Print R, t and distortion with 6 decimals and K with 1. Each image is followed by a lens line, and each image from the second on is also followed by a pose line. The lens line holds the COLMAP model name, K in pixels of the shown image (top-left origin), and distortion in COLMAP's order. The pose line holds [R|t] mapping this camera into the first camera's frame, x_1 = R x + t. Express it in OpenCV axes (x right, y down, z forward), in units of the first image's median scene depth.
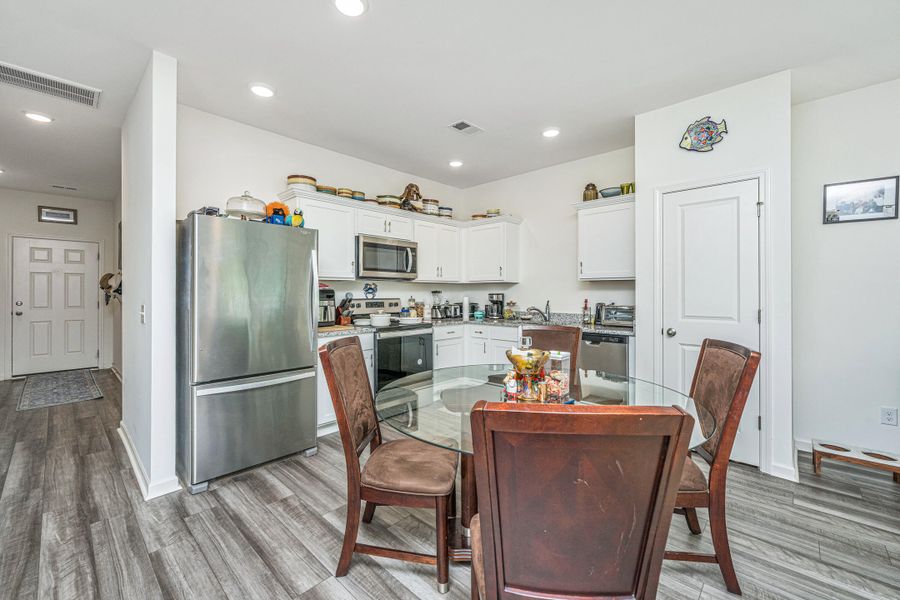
lens RADIAL K [[365.8, 0, 447.2], [0, 365.8, 296.6], [0, 0, 1]] dist [-0.003089, 0.000037]
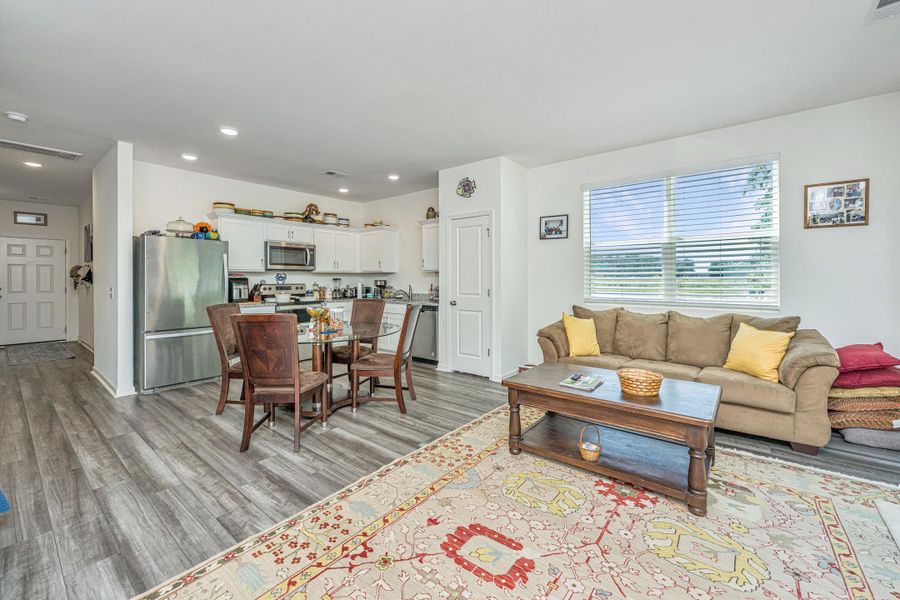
lens RADIAL K [[365.8, 0, 457.6], [0, 365.8, 279.4], [0, 0, 1]] dist [-0.003089, 0.000037]
pose [[0.995835, -0.002136, 0.091148, 0.345010], [0.003218, 0.999926, -0.011727, 0.006435], [-0.091116, 0.011972, 0.995768, -0.476260]]
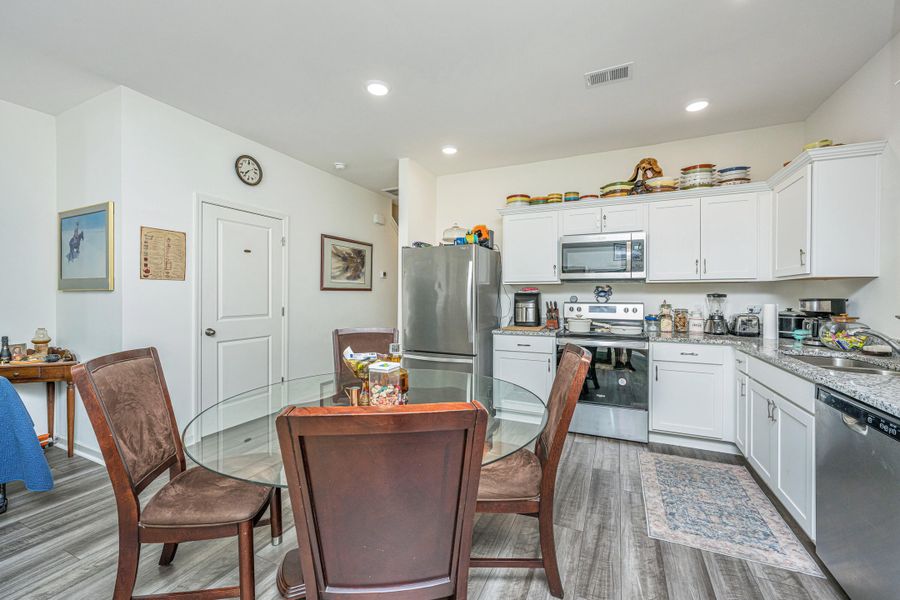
lens RADIAL K [[365.8, 0, 463.2], [0, 365.8, 297.8], [0, 0, 1]] dist [-0.003089, 0.000037]
pose [[0.333236, 0.009663, -0.942794, 0.527335], [-0.012567, 0.999904, 0.005807, -0.007212], [0.942760, 0.009913, 0.333325, 0.378816]]
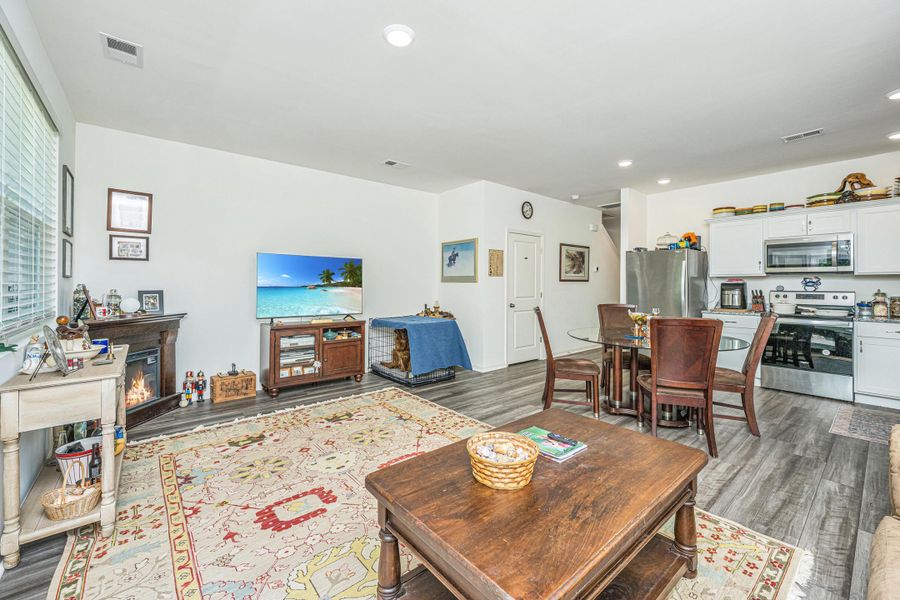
lens RADIAL K [[365.8, 0, 447.6], [0, 365.8, 284.8], [0, 0, 1]] dist [-0.003089, 0.000037]
pose [[-0.132511, 0.003046, -0.991177, 1.016026], [-0.014063, 0.999889, 0.004953, -0.003523], [0.991082, 0.014596, -0.132454, 0.073481]]
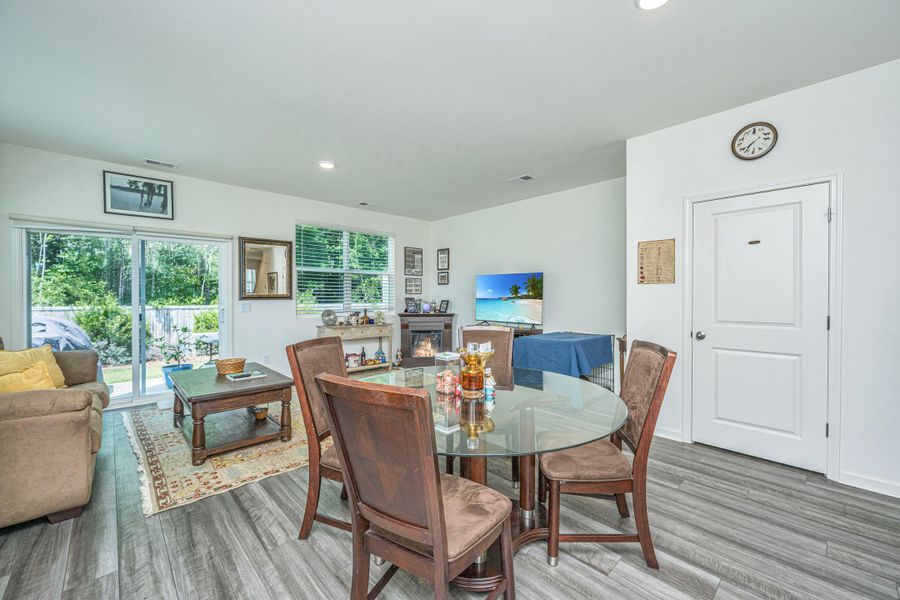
lens RADIAL K [[365.8, 0, 444.9], [0, 365.8, 299.1], [0, 0, 1]] dist [-0.003089, 0.000037]
pose [[-0.996607, 0.001230, 0.082297, 0.092827], [0.002972, 0.999774, 0.021046, -0.014513], [-0.082253, 0.021219, -0.996386, 0.902293]]
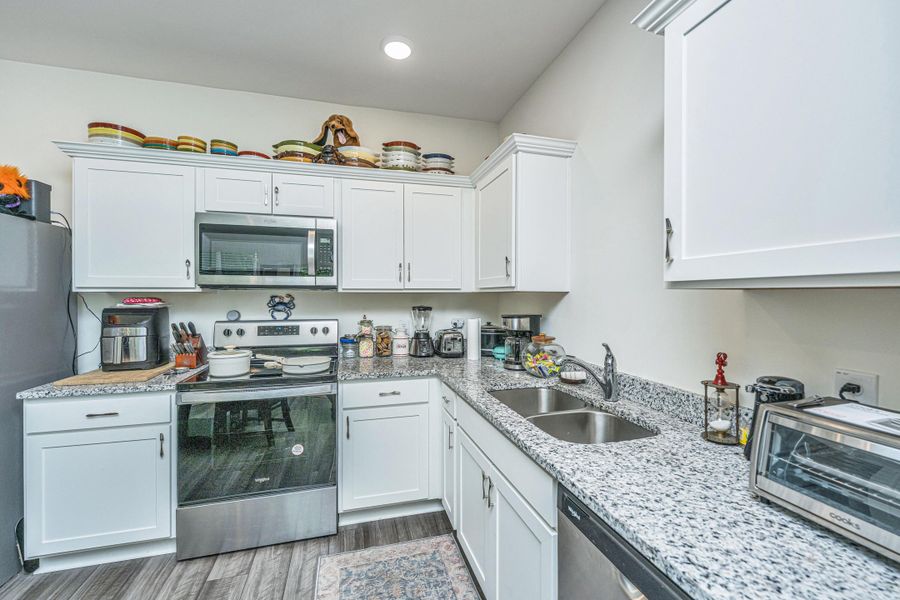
lens RADIAL K [[365.8, 0, 451.9], [0, 365.8, 293.4], [0, 0, 1]] dist [-0.003089, 0.000037]
pose [[0.852951, 0.001639, -0.521989, 0.345409], [-0.009594, 0.999875, -0.012537, -0.033376], [0.521903, 0.015702, 0.852860, 0.637742]]
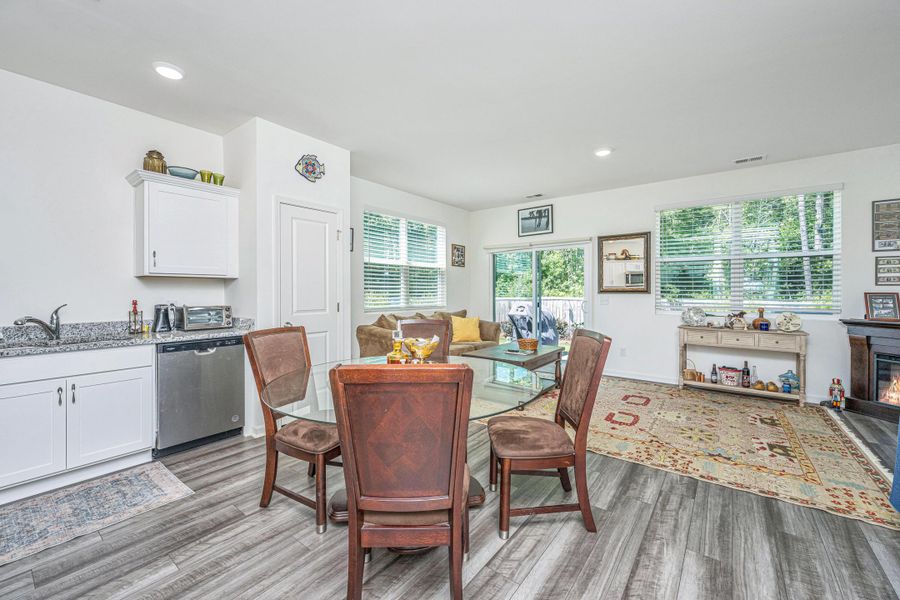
lens RADIAL K [[365.8, 0, 453.8], [0, 365.8, 292.2], [0, 0, 1]] dist [-0.003089, 0.000037]
pose [[-0.106795, -0.002530, 0.994278, -0.413133], [0.011948, 0.999921, 0.003827, -0.005367], [-0.994209, 0.012288, -0.106756, 0.422347]]
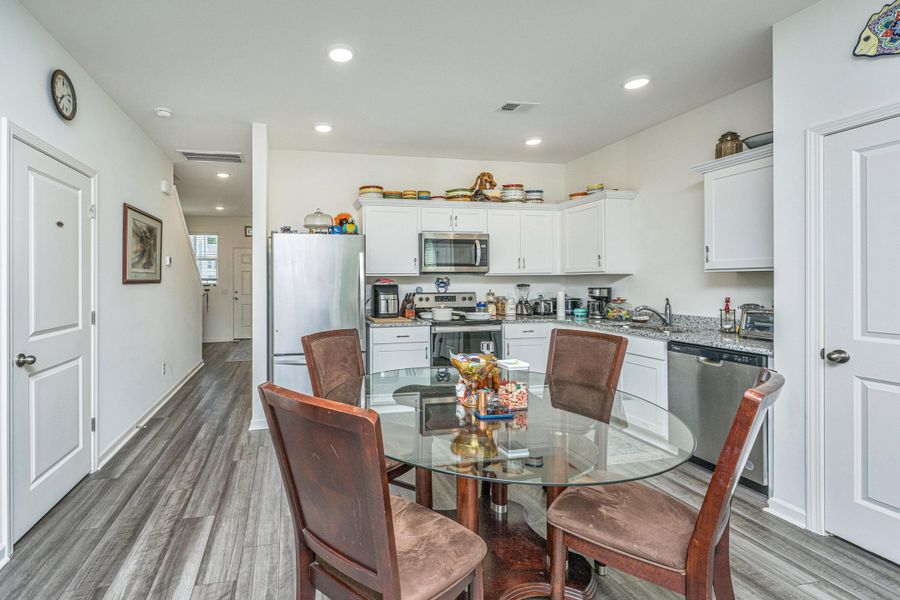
lens RADIAL K [[393.0, 0, 364.3], [0, 393.0, 283.8], [0, 0, 1]] dist [-0.006712, 0.001776]
pose [[0.811432, 0.000686, -0.584446, 0.251304], [-0.001388, 0.999999, -0.000753, -0.017624], [0.584445, 0.001423, 0.811432, -0.008226]]
